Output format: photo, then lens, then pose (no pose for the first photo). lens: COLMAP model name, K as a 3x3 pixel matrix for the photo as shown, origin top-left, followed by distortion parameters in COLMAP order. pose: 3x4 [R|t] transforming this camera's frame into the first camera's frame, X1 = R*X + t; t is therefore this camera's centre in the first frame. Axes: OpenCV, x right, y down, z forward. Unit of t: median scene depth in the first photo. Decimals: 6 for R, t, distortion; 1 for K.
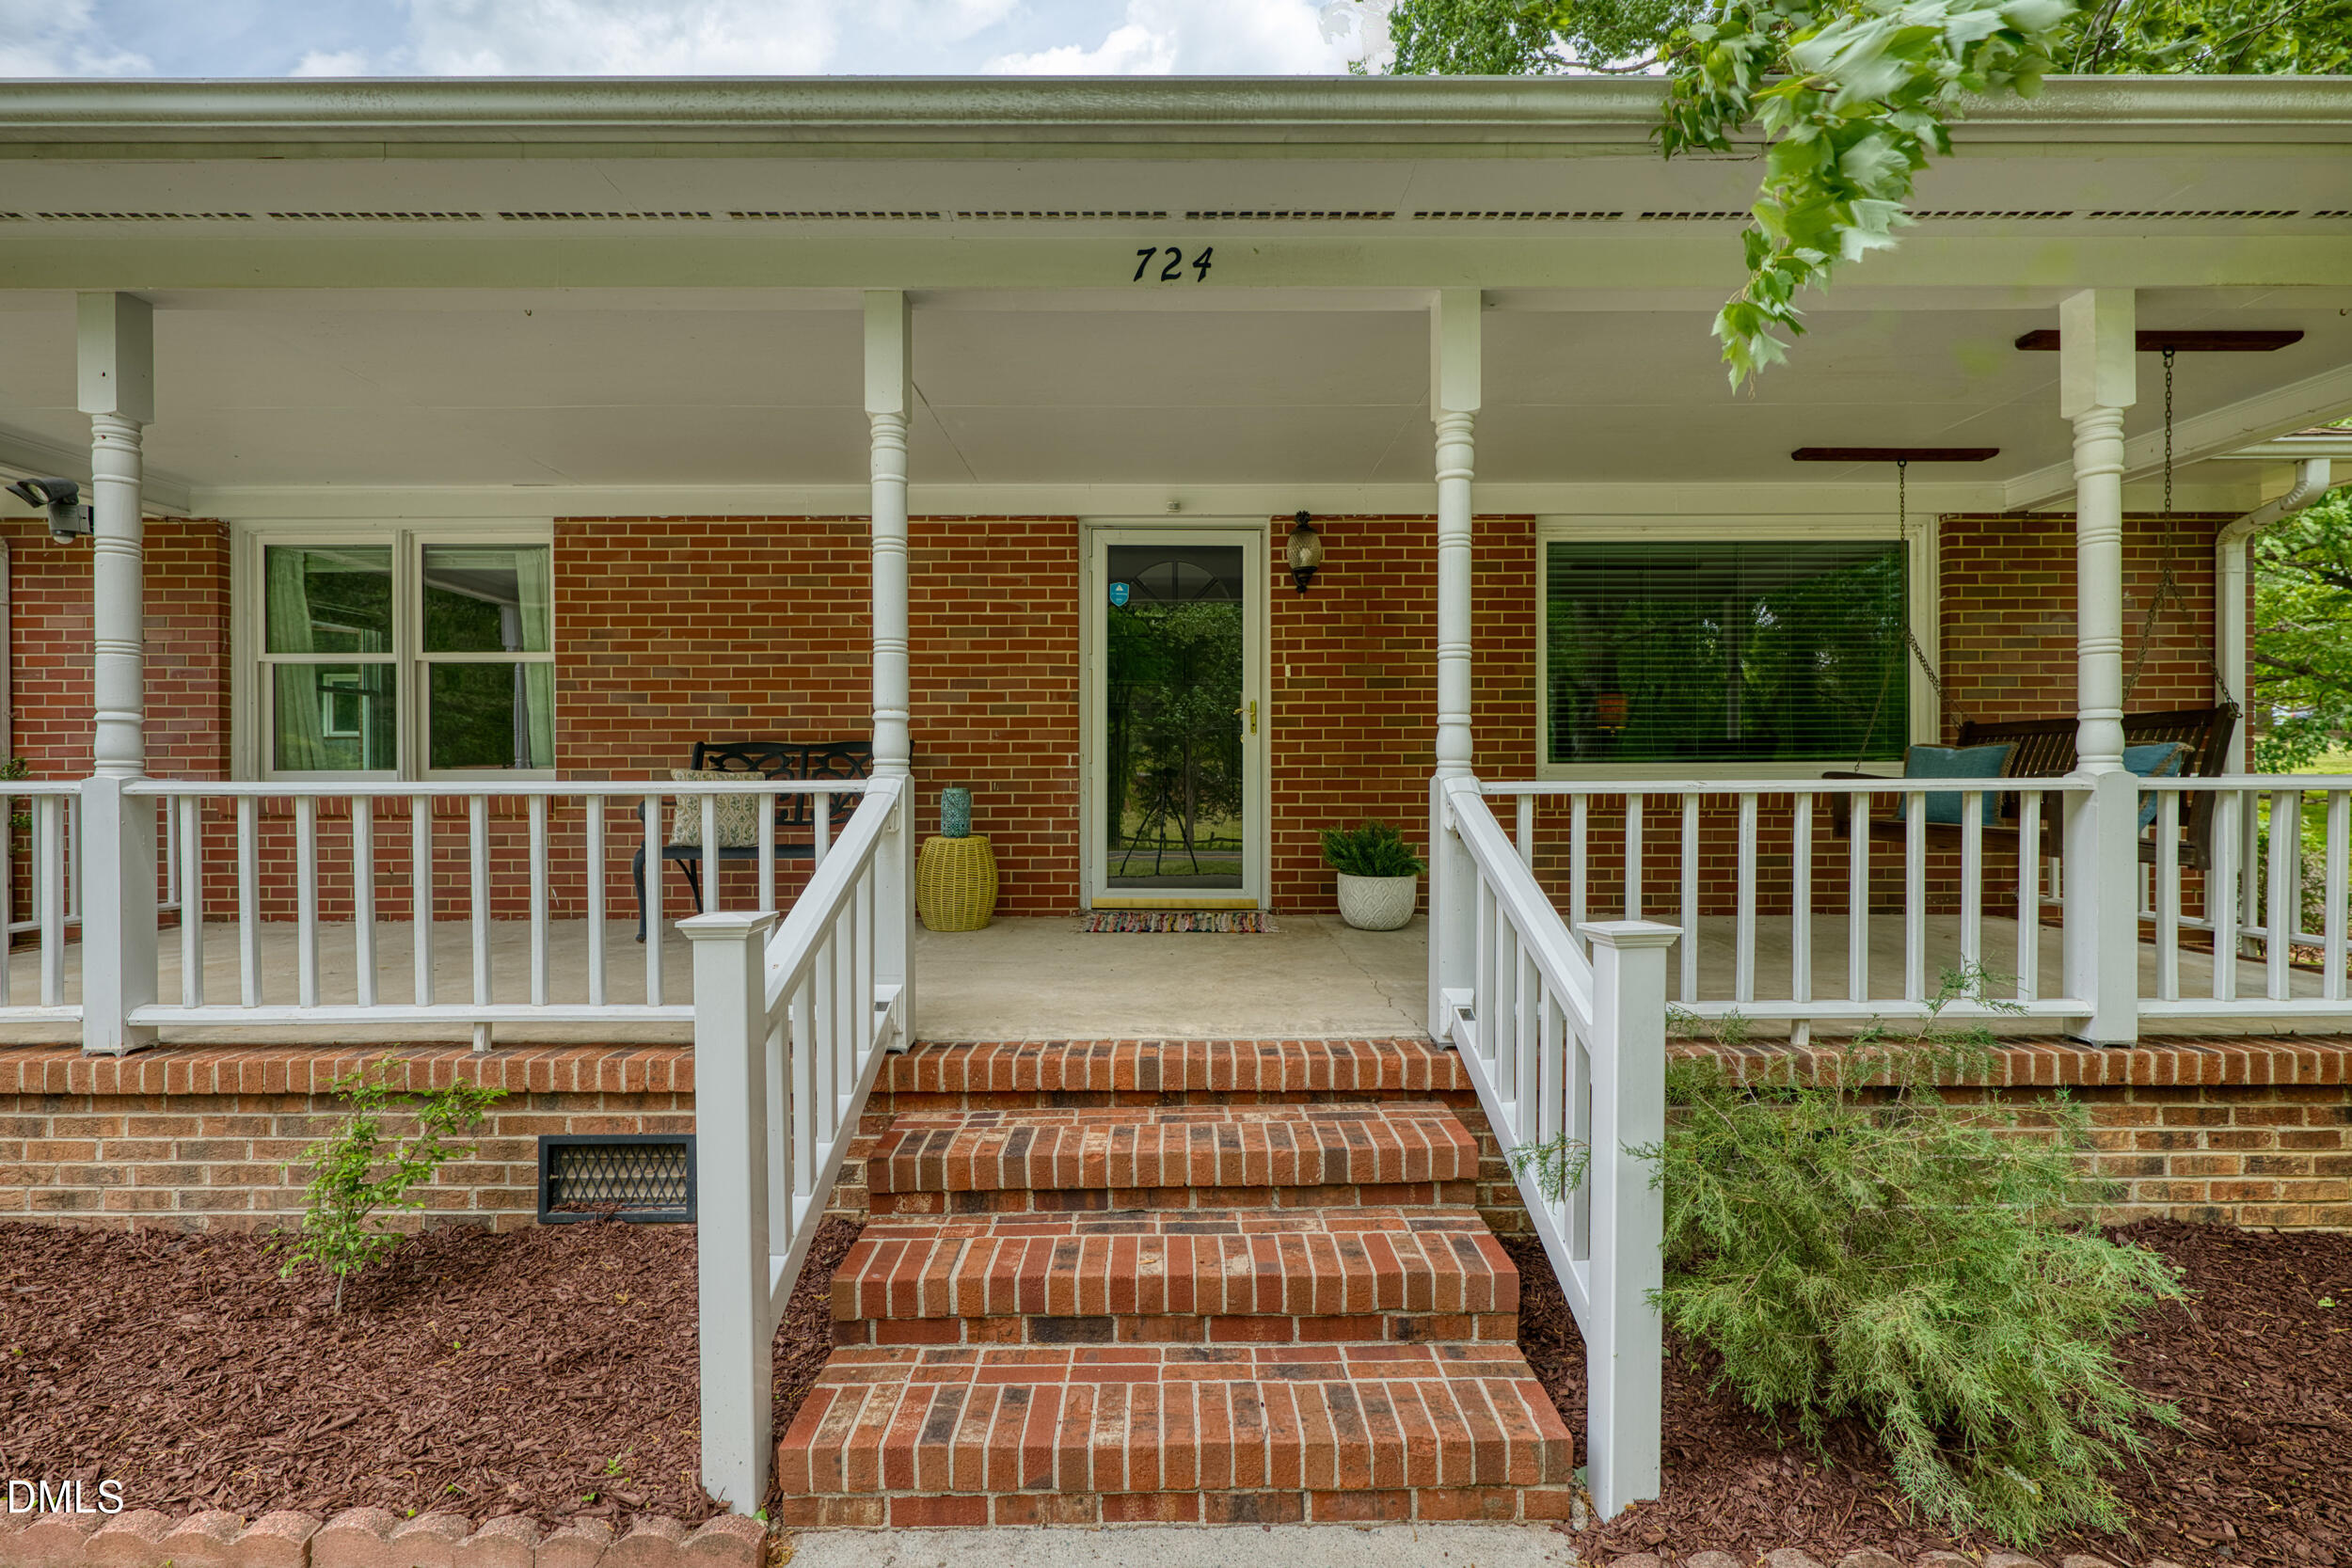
lens RADIAL K [[999.4, 0, 1176.0], [0, 999.4, 784.0], [0, 0, 1]] dist [0.009218, 0.000098]
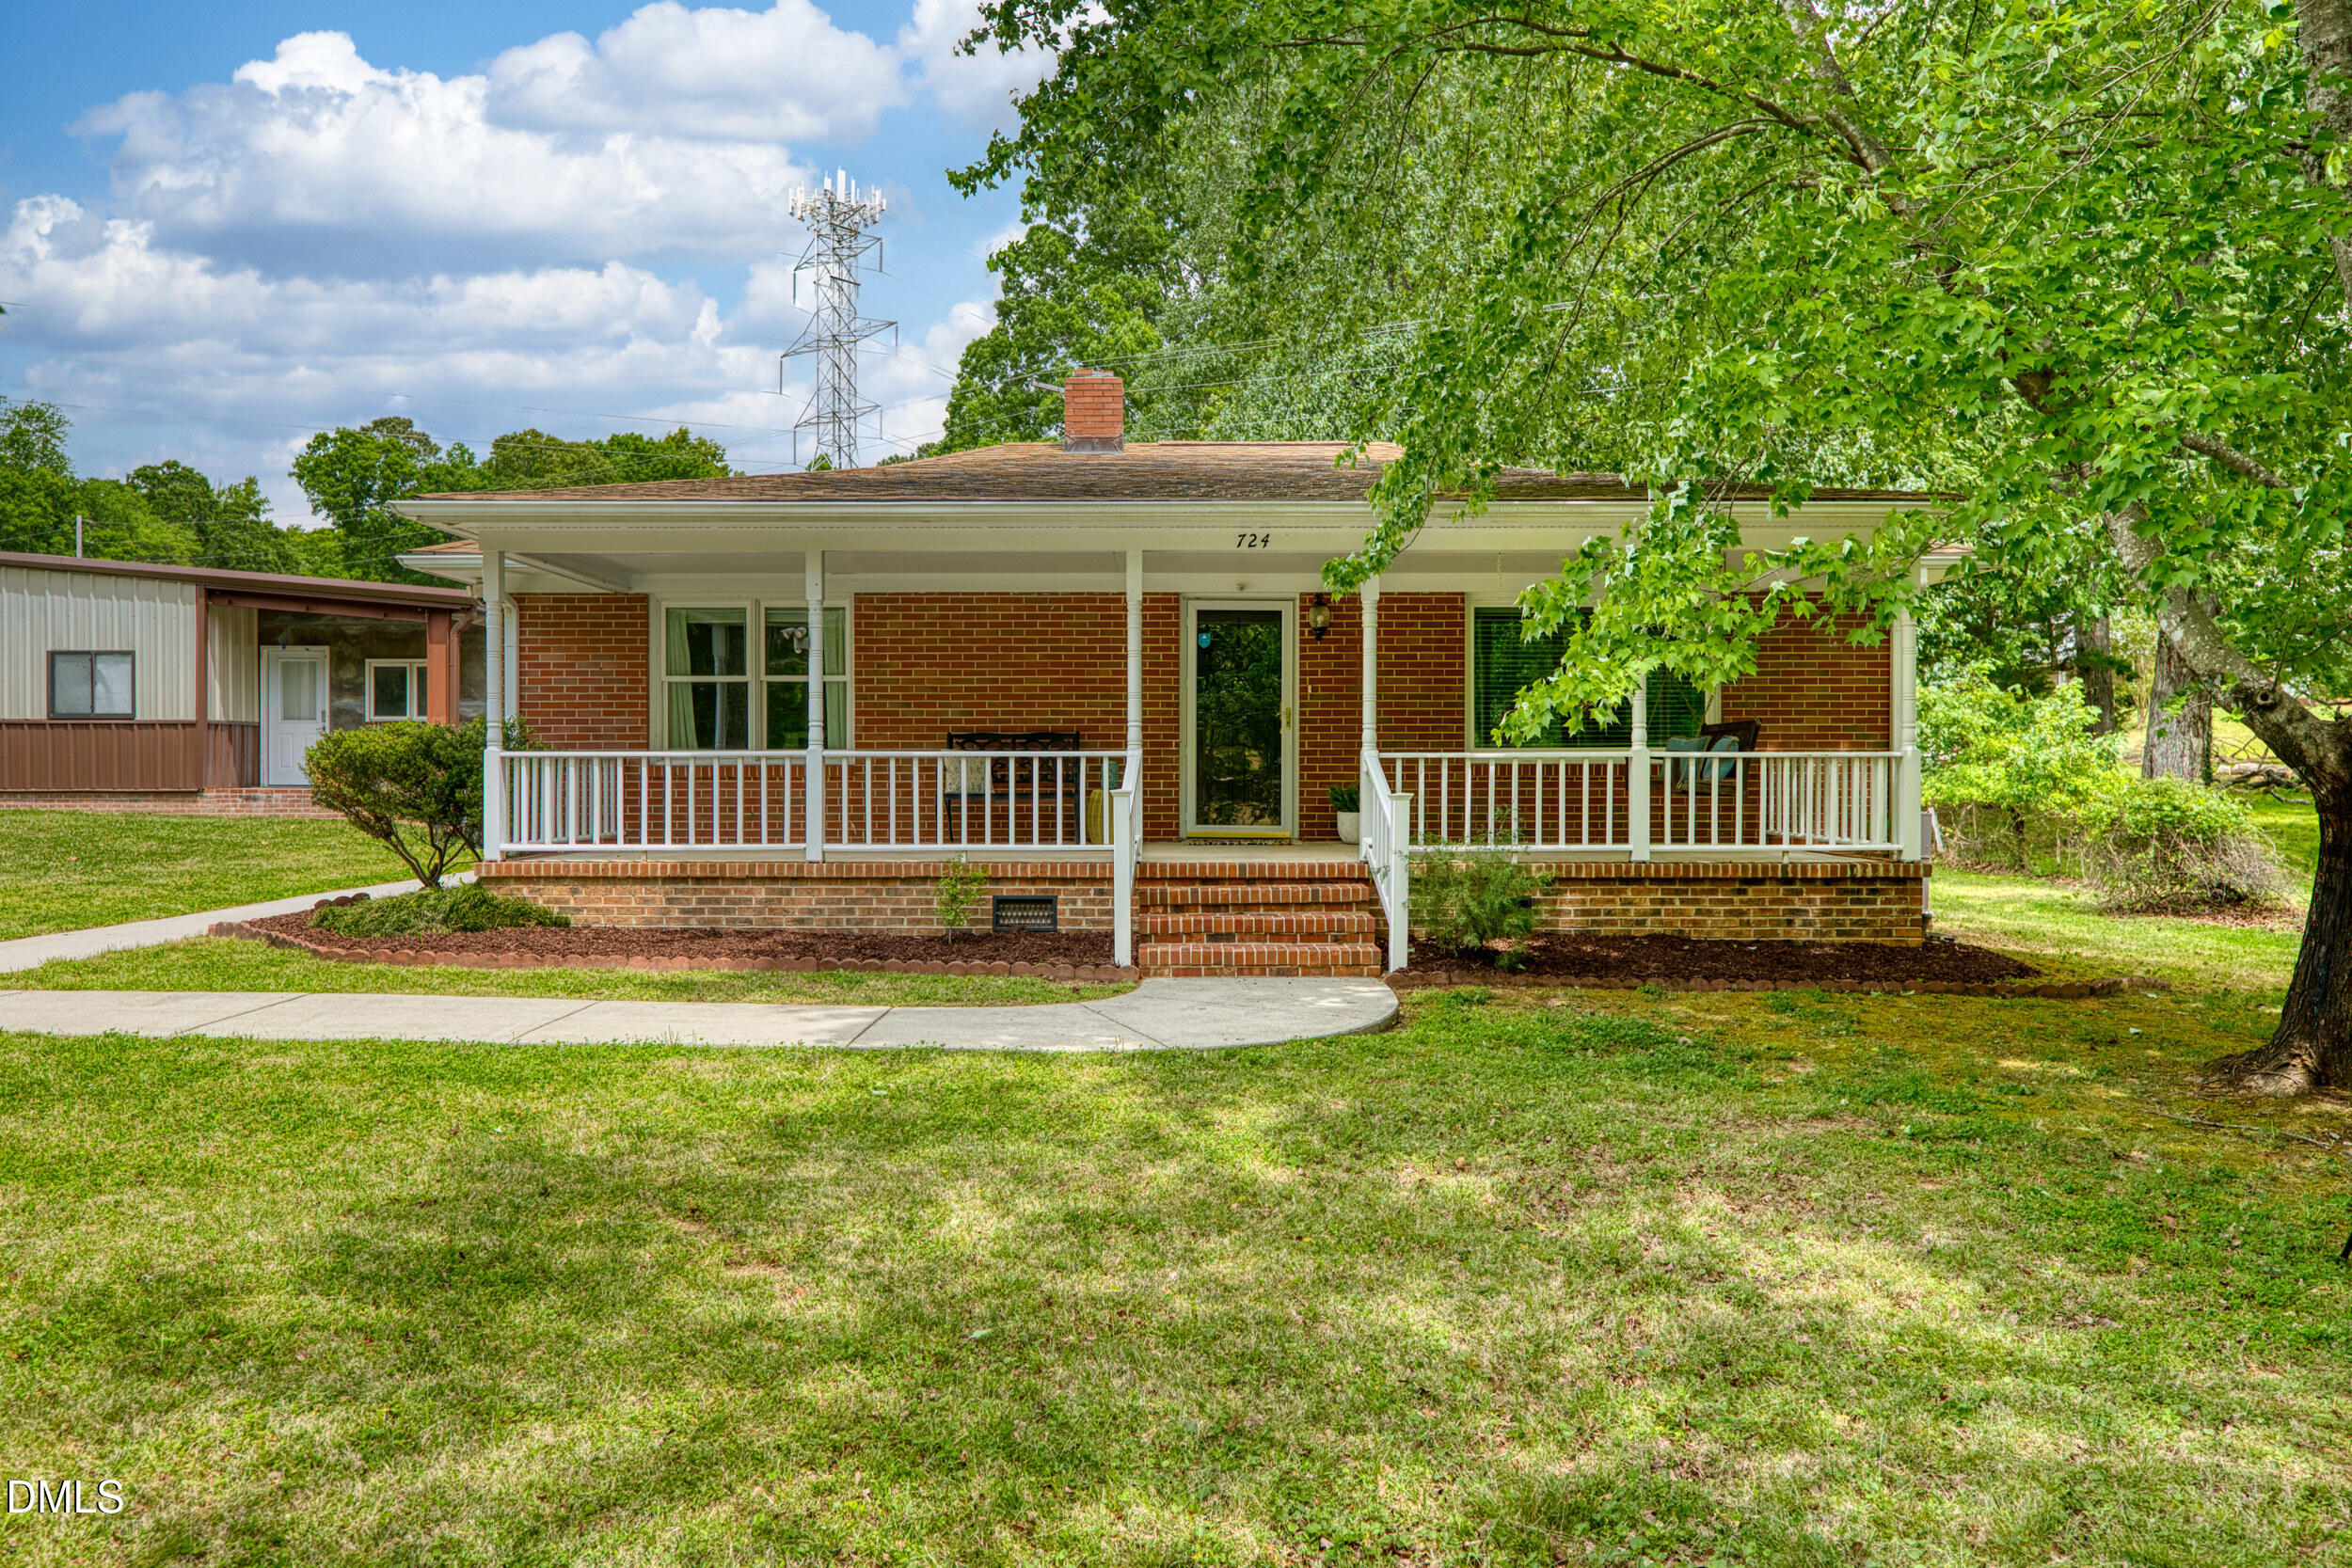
lens RADIAL K [[1557.4, 0, 1165.9], [0, 1557.4, 781.5], [0, 0, 1]] dist [-0.009242, 0.000036]
pose [[0.999954, 0.003206, -0.009065, -0.175246], [-0.003249, 0.999984, -0.004707, 0.086565], [0.009049, 0.004736, 0.999948, -2.737936]]
